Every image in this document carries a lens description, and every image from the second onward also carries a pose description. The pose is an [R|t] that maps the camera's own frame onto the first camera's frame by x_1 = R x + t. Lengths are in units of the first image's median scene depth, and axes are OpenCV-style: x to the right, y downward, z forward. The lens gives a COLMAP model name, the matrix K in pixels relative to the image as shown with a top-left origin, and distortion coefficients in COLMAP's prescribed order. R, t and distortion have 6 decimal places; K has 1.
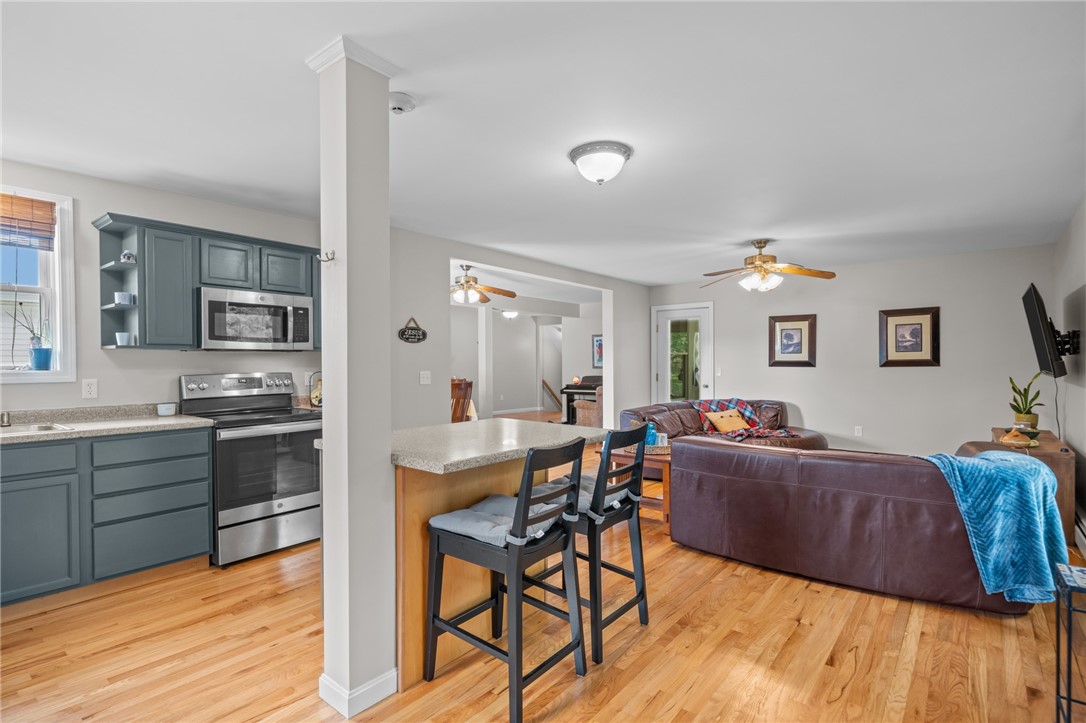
lens RADIAL K [[533.5, 0, 532.4], [0, 533.5, 369.6], [0, 0, 1]] dist [0.001056, -0.000152]
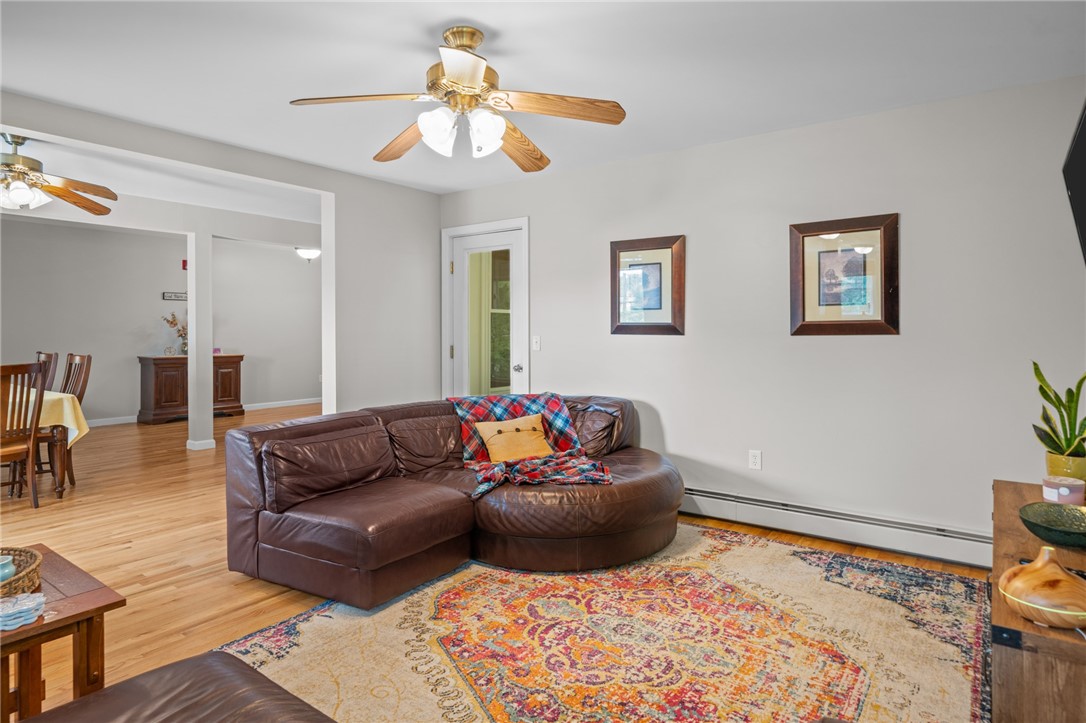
lens RADIAL K [[622.9, 0, 534.4], [0, 622.9, 331.9], [0, 0, 1]] dist [0.000563, 0.001102]
pose [[0.998911, 0.001674, 0.046629, 0.572003], [-0.001383, 0.999979, -0.006276, -0.006394], [-0.046638, 0.006205, 0.998893, 0.631187]]
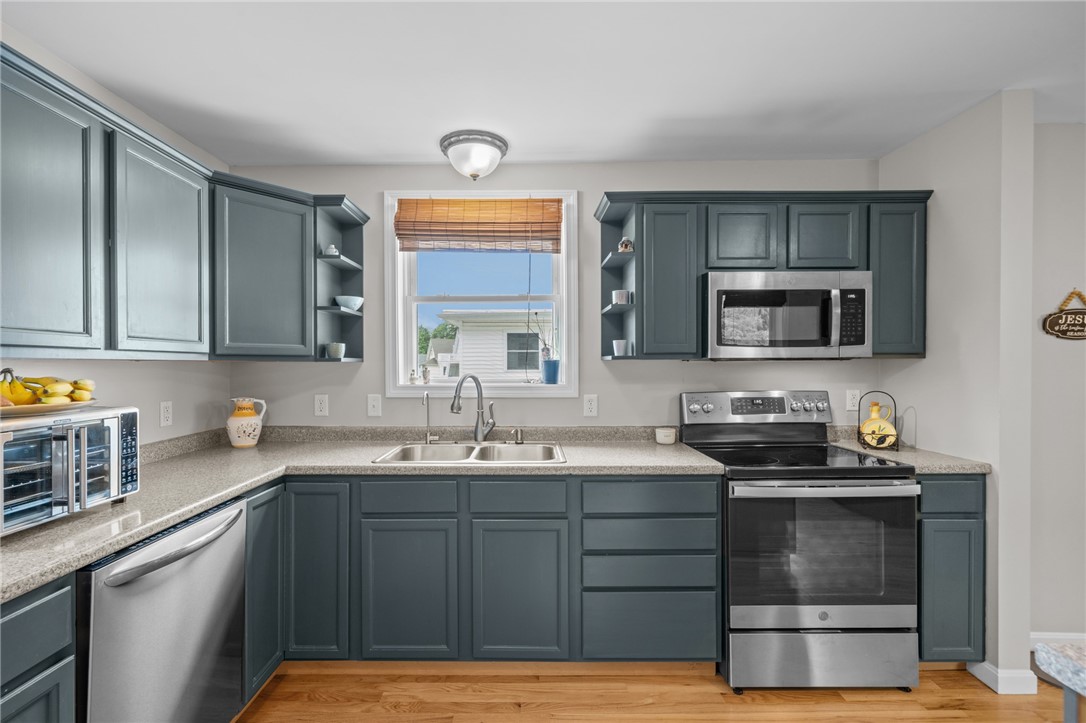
lens RADIAL K [[481.2, 0, 528.6], [0, 481.2, 366.8], [0, 0, 1]] dist [-0.000431, 0.000230]
pose [[0.631511, 0.007651, -0.775329, -0.224275], [-0.009517, 0.999952, 0.002116, -0.022412], [0.775309, 0.006043, 0.631554, 0.336221]]
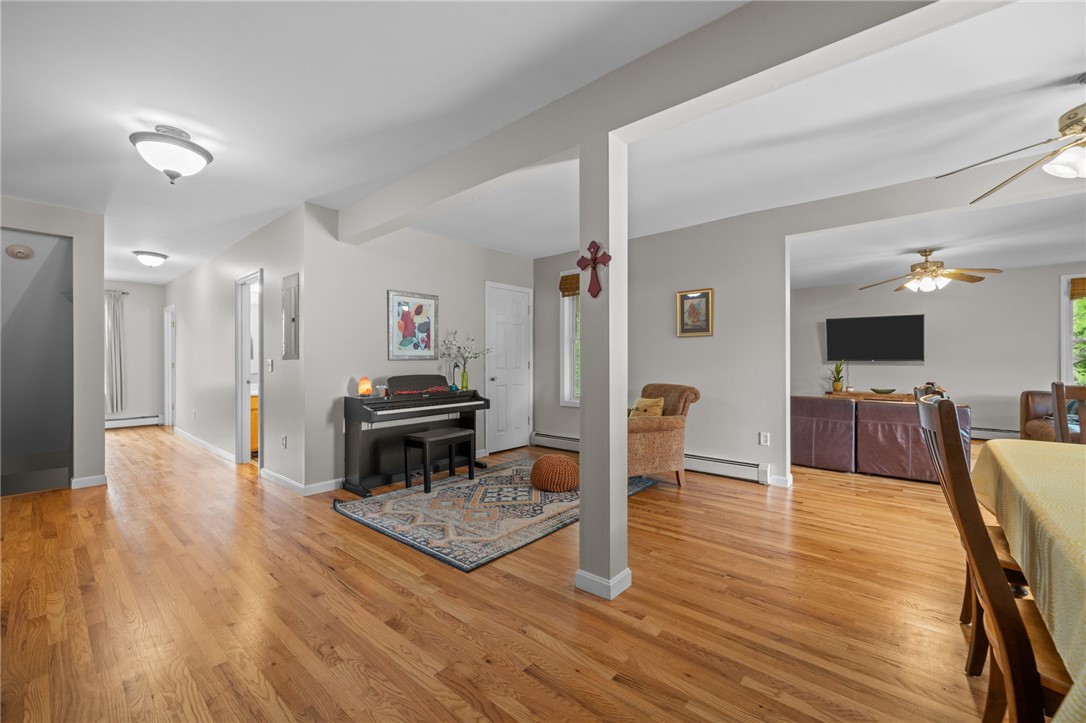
lens RADIAL K [[442.1, 0, 538.7], [0, 442.1, 360.2], [0, 0, 1]] dist [0.000683, 0.000113]
pose [[0.026391, 0.005034, 0.999639, -0.733846], [0.012245, 0.999911, -0.005358, 0.003105], [-0.999577, 0.012382, 0.026327, 2.300630]]
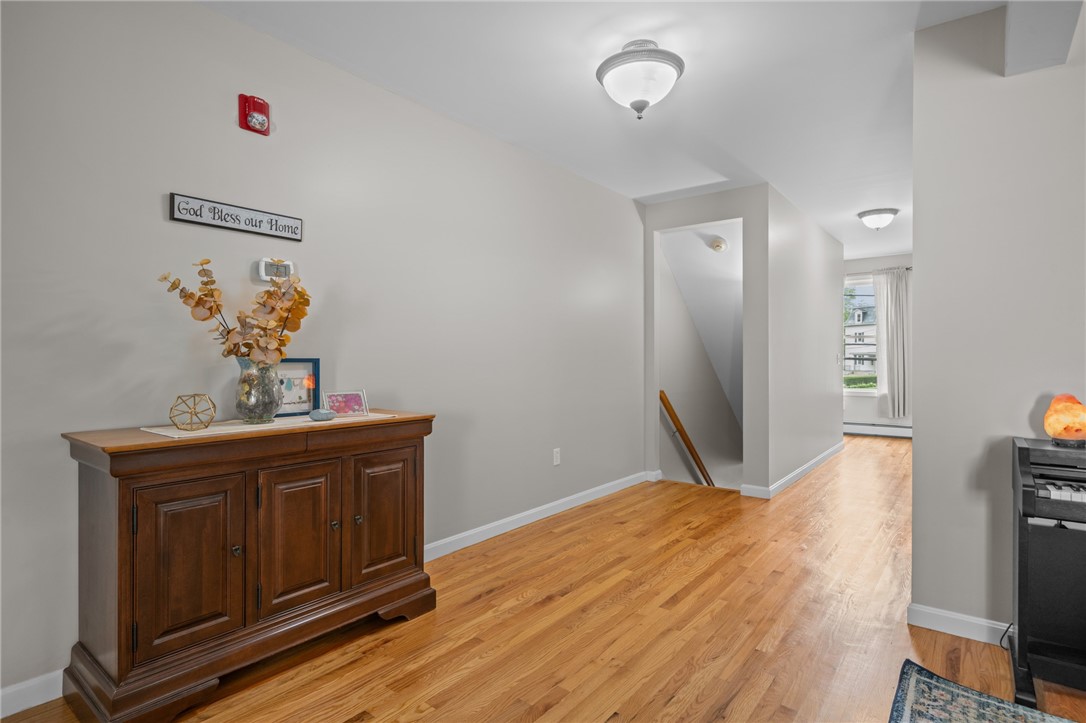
lens RADIAL K [[564.4, 0, 536.8], [0, 564.4, 357.5], [0, 0, 1]] dist [0.004229, 0.000591]
pose [[0.999736, 0.002685, 0.022832, -0.241596], [-0.002517, 0.999969, -0.007417, 0.003195], [-0.022852, 0.007358, 0.999712, 2.233967]]
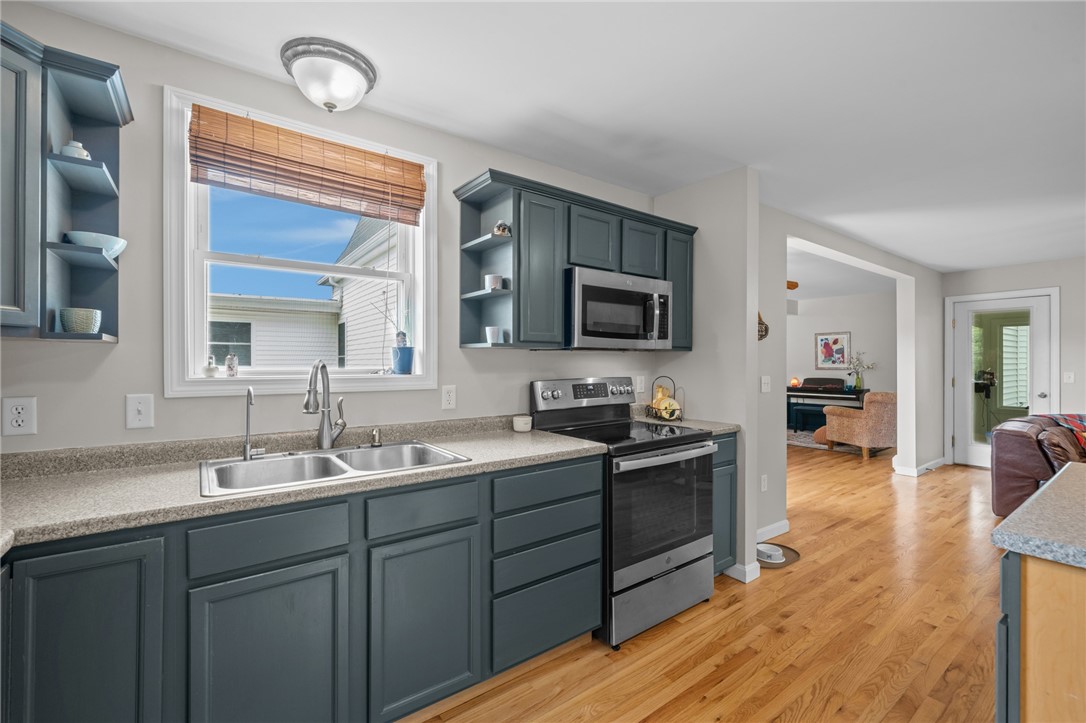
lens RADIAL K [[460.8, 0, 533.3], [0, 460.8, 362.0], [0, 0, 1]] dist [-0.000653, -0.000029]
pose [[0.967444, 0.006636, -0.252997, -0.421972], [-0.009365, 0.999910, -0.009587, -0.009268], [0.252911, 0.011644, 0.967420, 0.285384]]
